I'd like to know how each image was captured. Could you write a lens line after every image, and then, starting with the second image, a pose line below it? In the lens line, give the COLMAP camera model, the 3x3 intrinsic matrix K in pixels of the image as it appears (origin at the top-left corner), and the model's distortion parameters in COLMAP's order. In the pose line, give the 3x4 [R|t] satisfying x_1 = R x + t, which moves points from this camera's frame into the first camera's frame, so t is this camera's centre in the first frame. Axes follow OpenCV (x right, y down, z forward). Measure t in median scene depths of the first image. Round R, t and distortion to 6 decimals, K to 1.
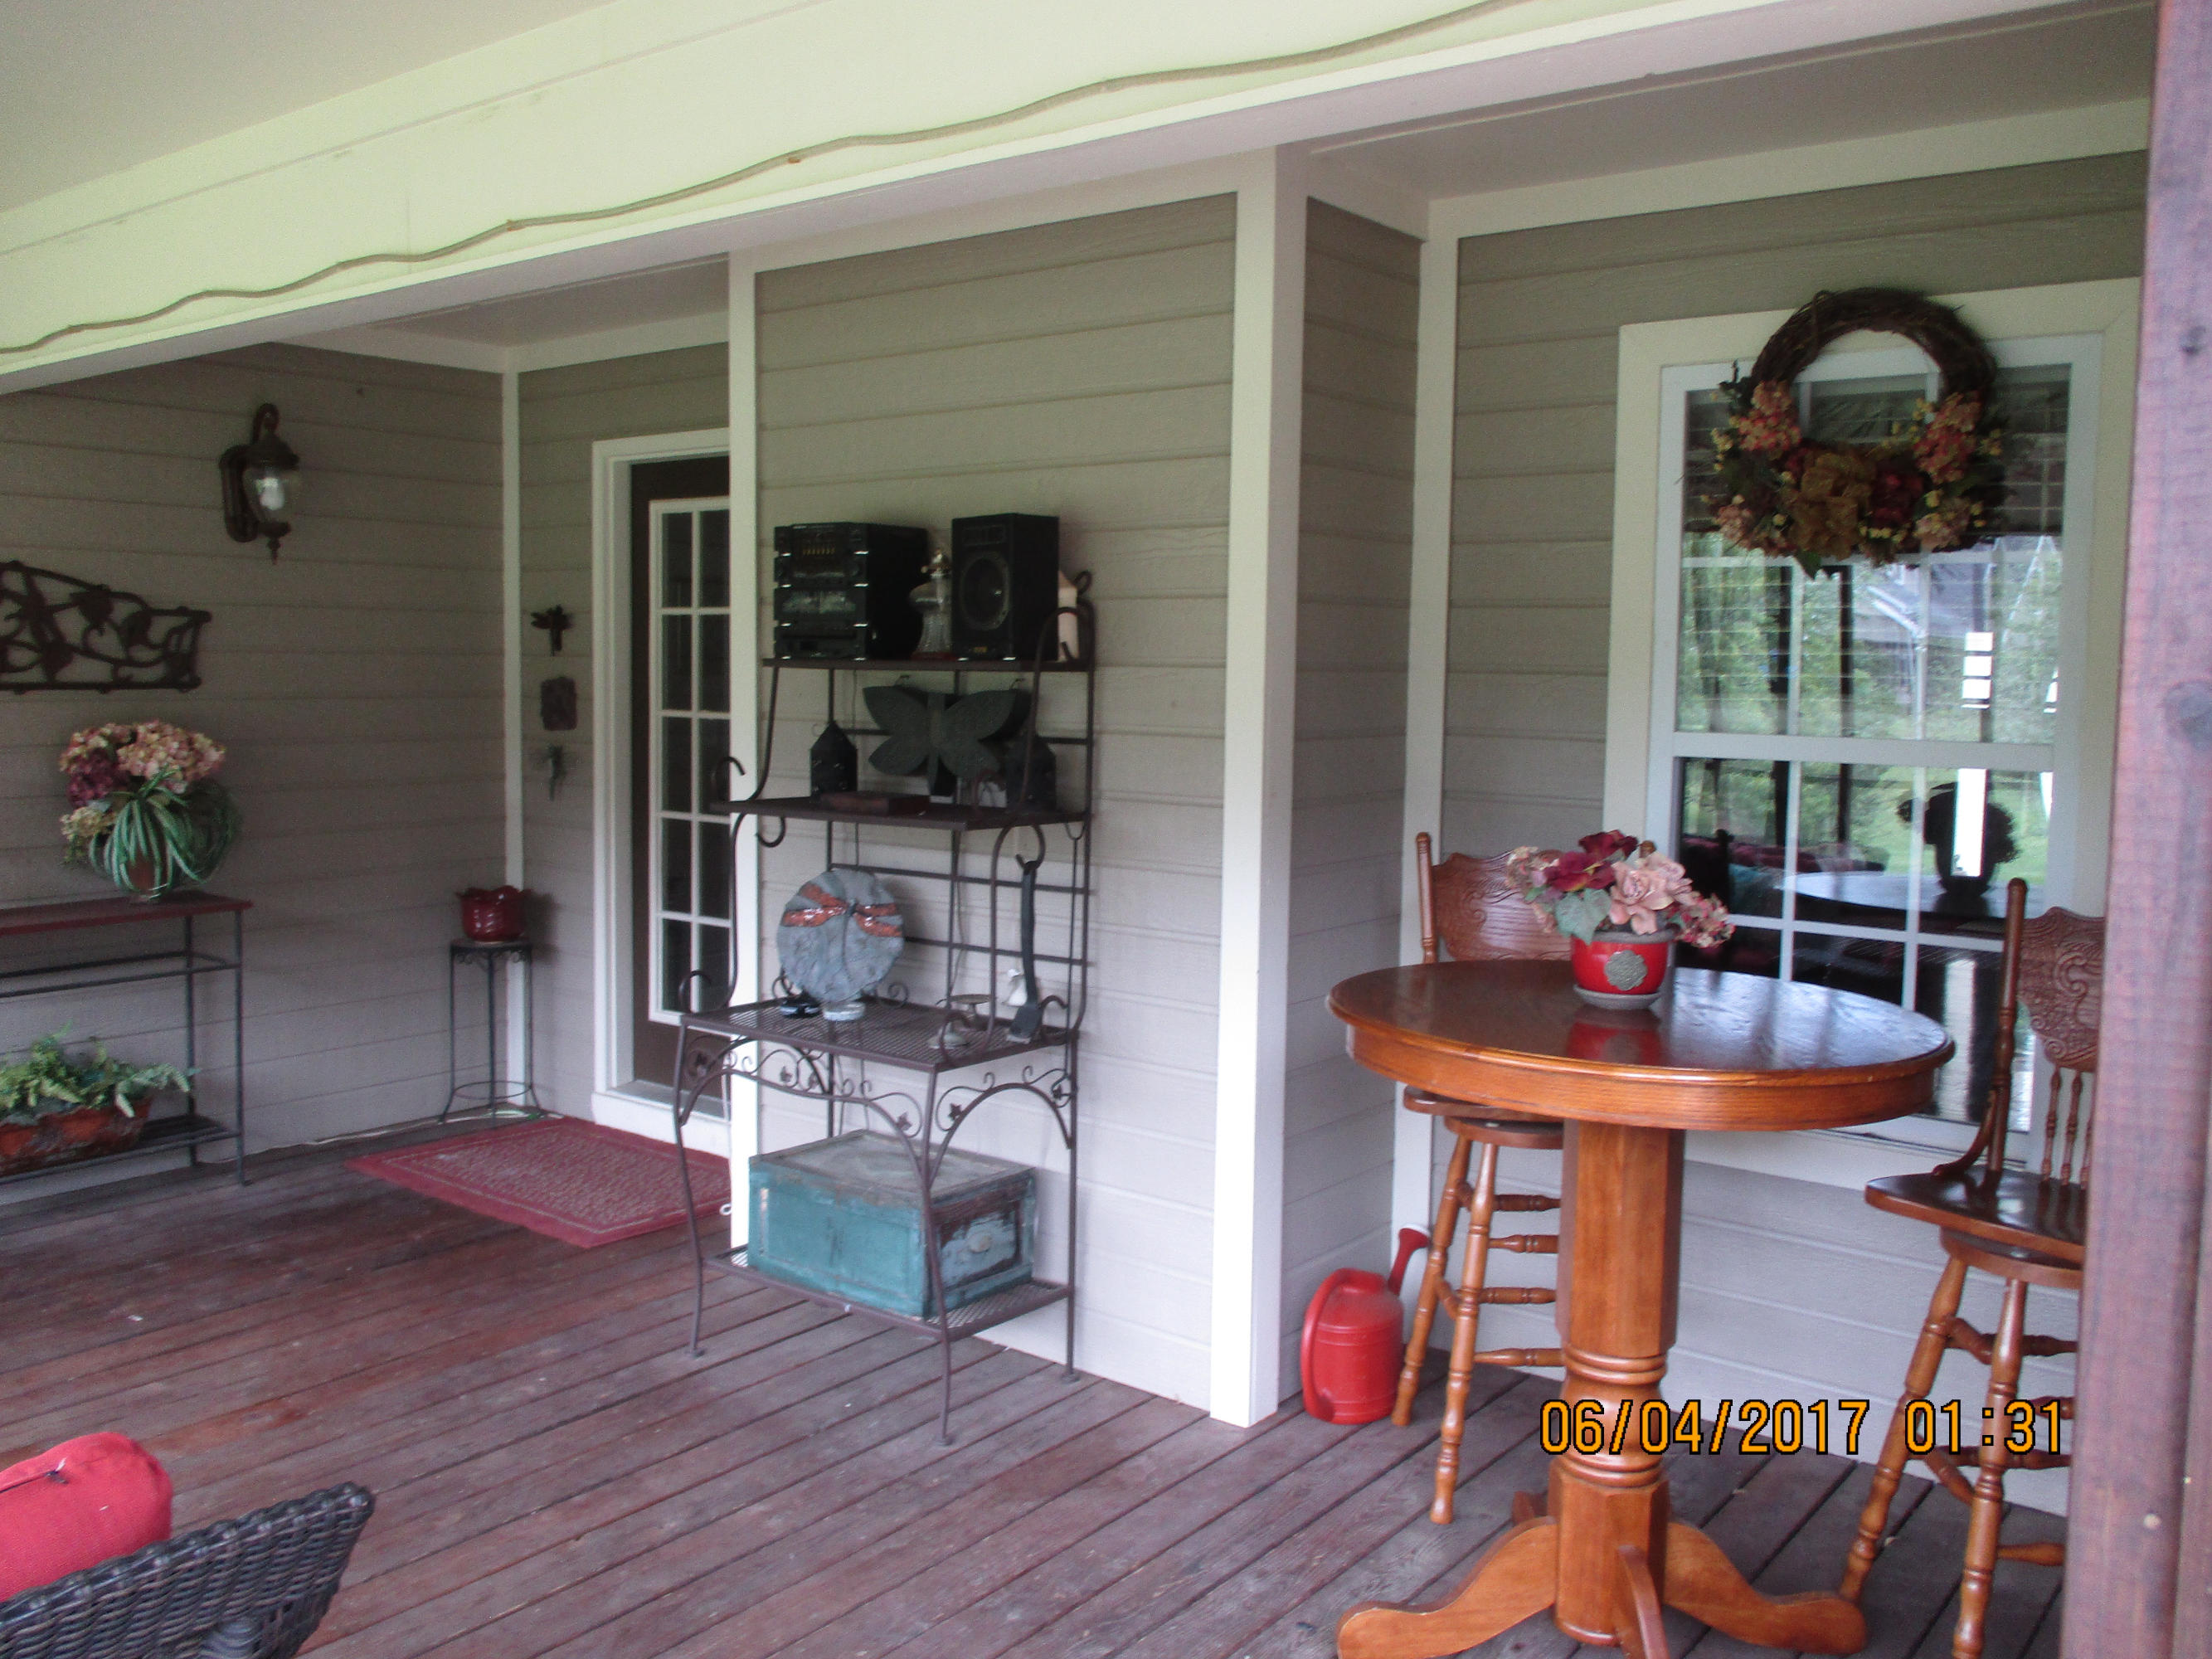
lens RADIAL K [[1874.8, 0, 1106.0], [0, 1874.8, 829.5], [0, 0, 1]] dist [-0.235440, 0.209237]
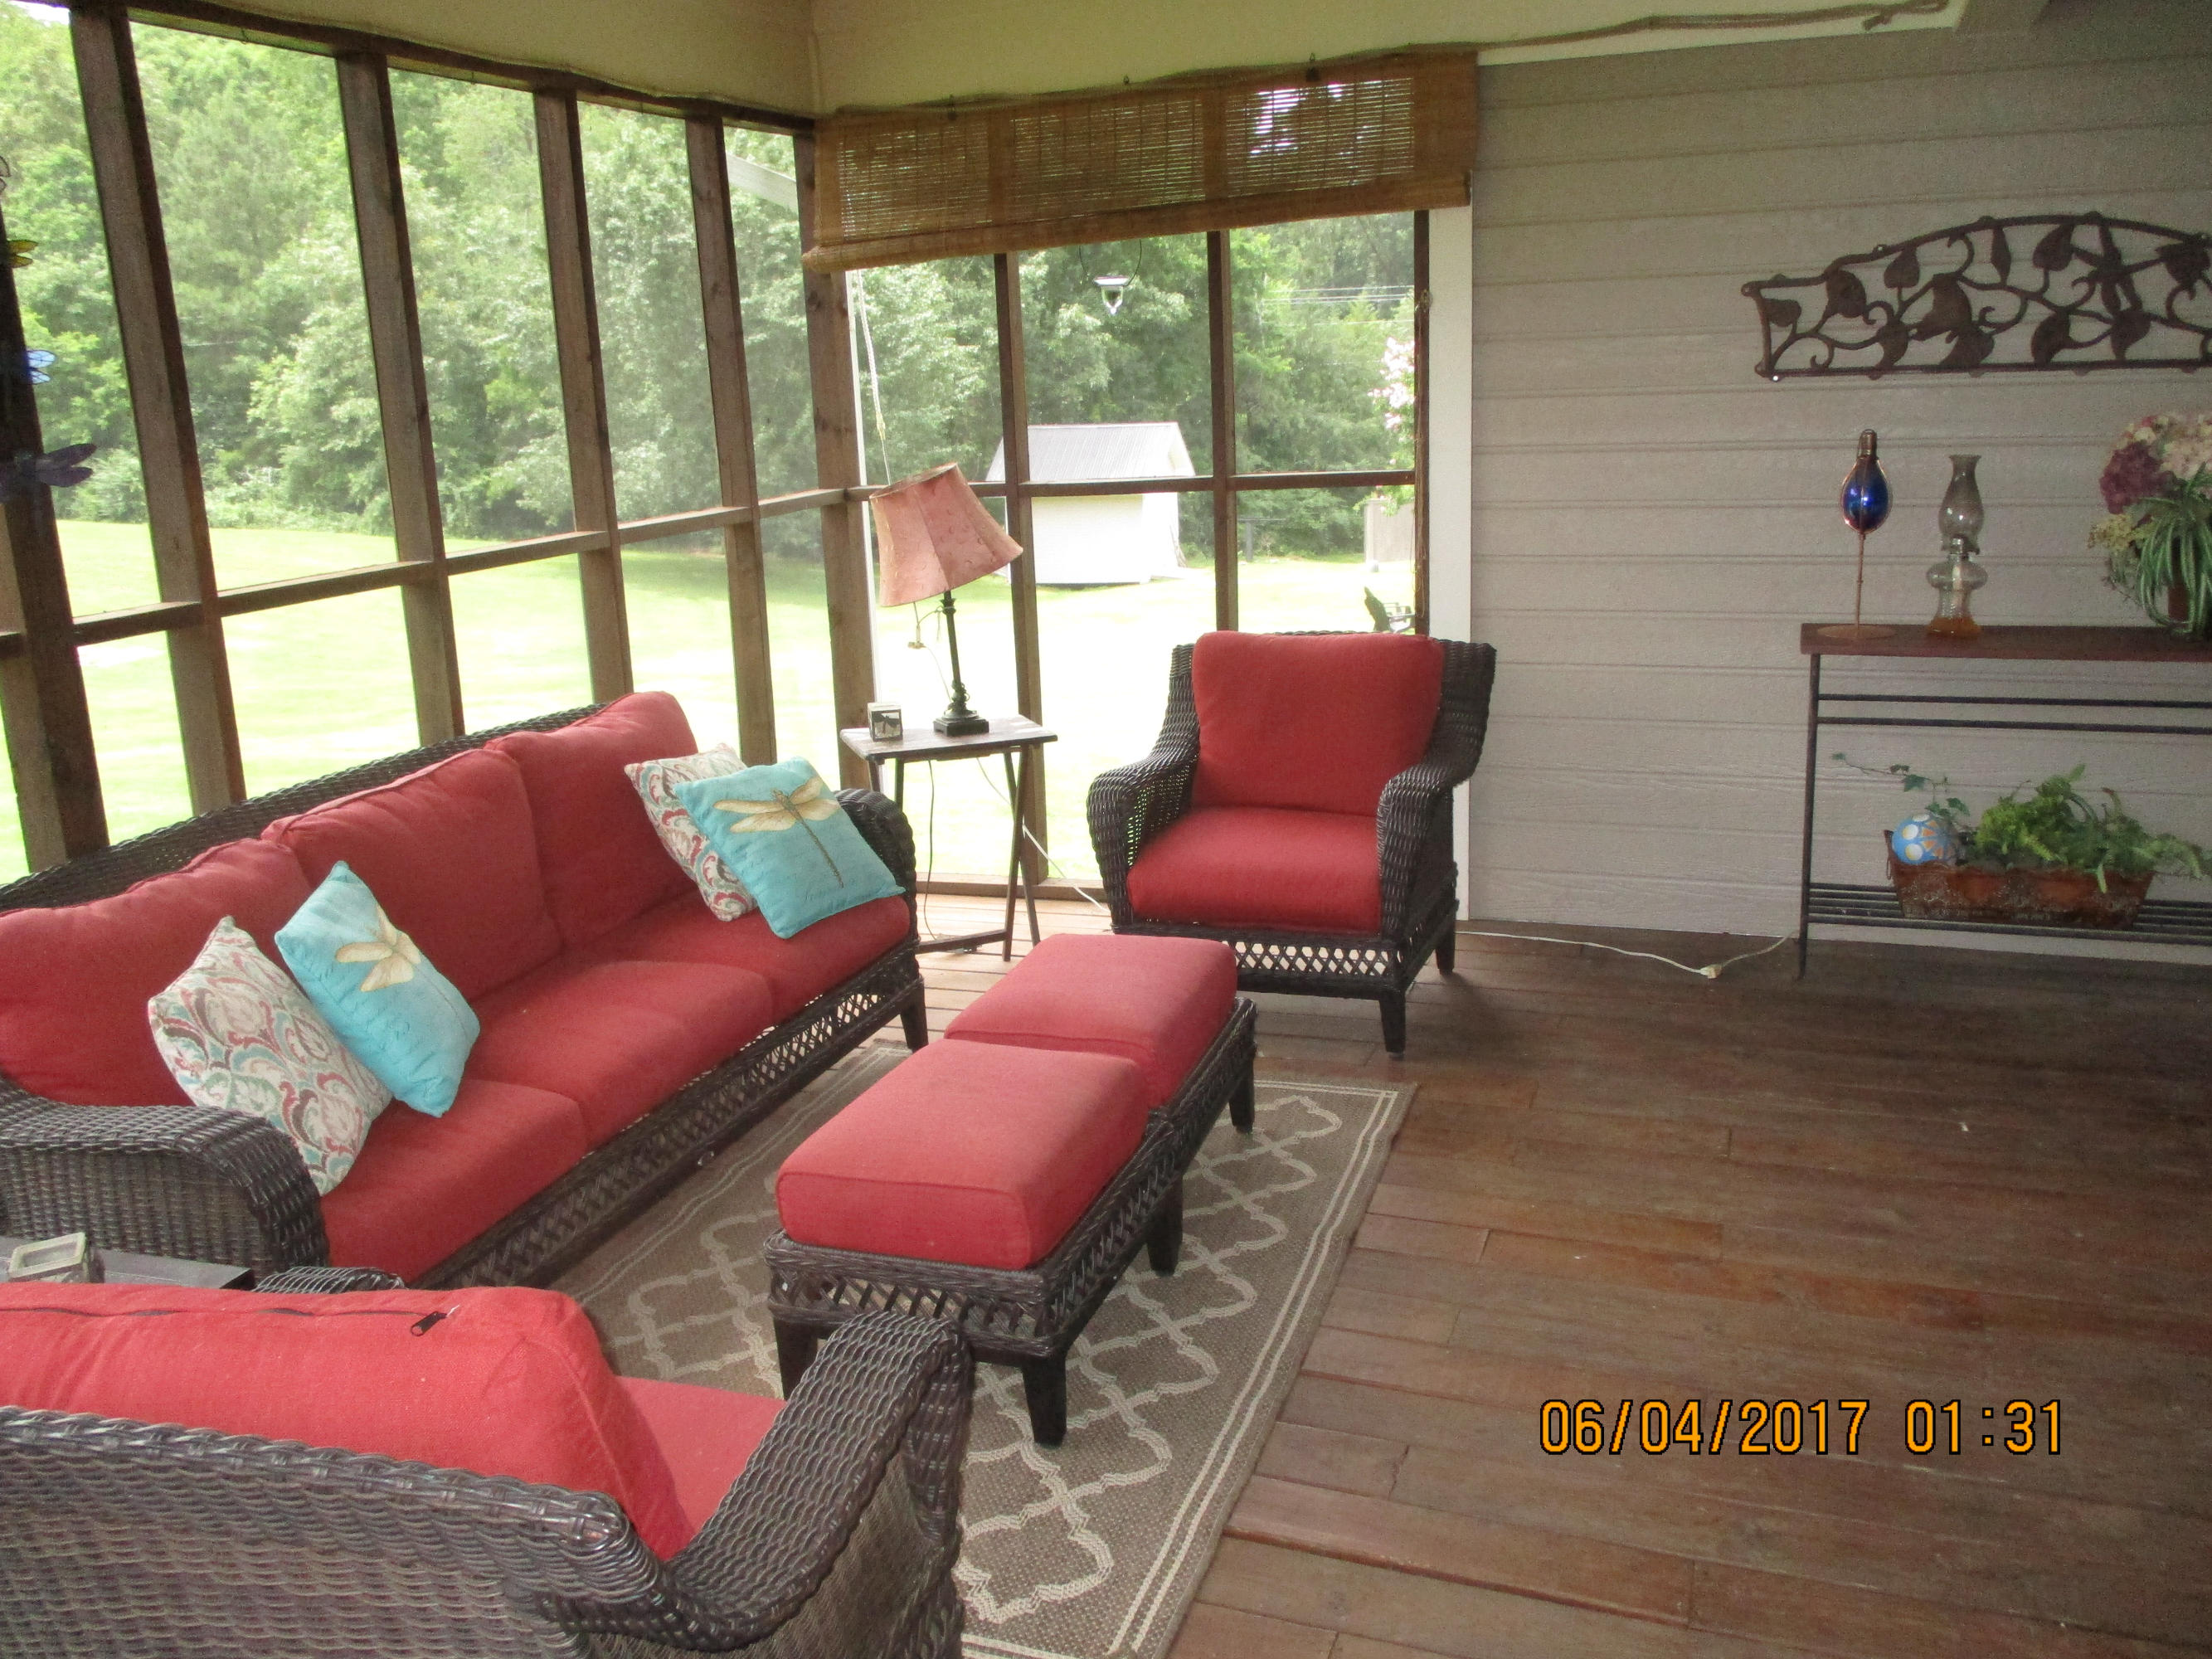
lens RADIAL K [[1874.8, 0, 1106.0], [0, 1874.8, 829.5], [0, 0, 1]] dist [-0.235440, 0.209237]
pose [[0.284138, 0.211279, -0.935215, 0.088947], [-0.034921, 0.977052, 0.210120, -0.025116], [0.958147, -0.027045, 0.284995, 0.305809]]
